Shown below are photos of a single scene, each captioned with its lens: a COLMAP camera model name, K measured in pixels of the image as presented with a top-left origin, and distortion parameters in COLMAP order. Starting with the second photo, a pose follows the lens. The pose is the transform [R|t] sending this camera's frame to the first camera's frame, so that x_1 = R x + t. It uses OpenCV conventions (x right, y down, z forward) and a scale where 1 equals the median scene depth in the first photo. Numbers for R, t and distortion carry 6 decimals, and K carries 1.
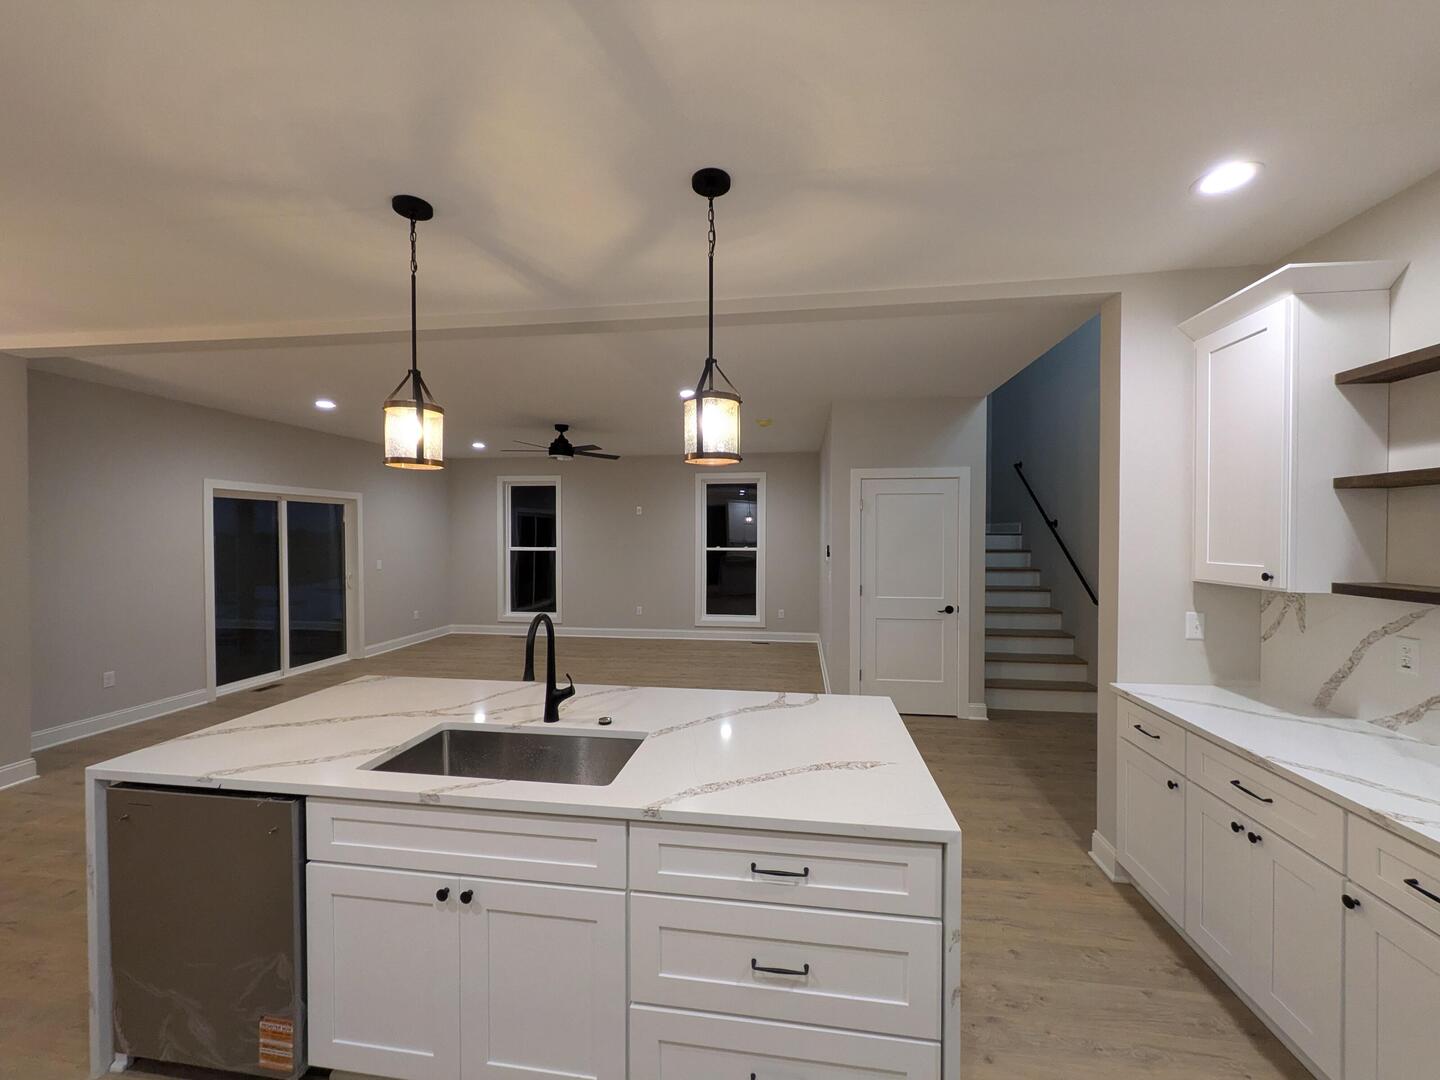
lens RADIAL K [[567.6, 0, 722.9], [0, 567.6, 543.6], [0, 0, 1]] dist [-0.000727, 0.000268]
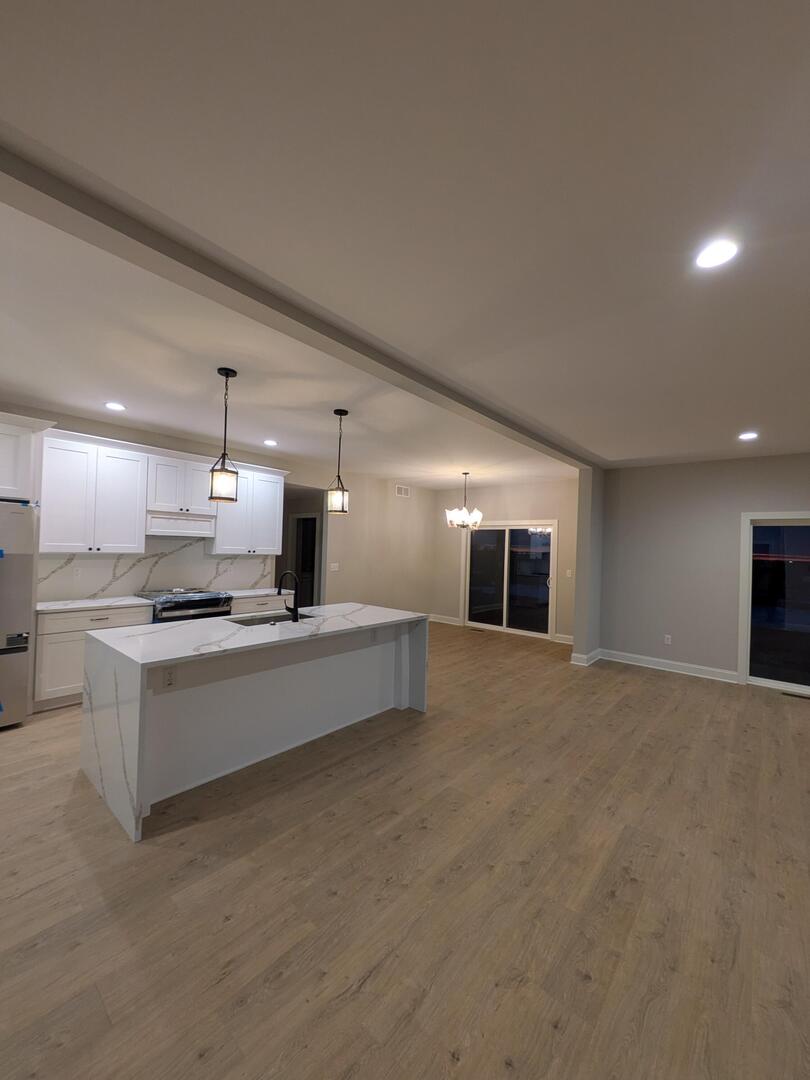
lens RADIAL K [[425.7, 0, 404.1], [0, 425.7, 544.6], [0, 0, 1]] dist [-0.000727, 0.000268]
pose [[-0.543832, -0.022966, -0.838880, 0.417383], [-0.046518, 0.998913, 0.002809, -0.008300], [0.837904, 0.040551, -0.544310, 1.077927]]
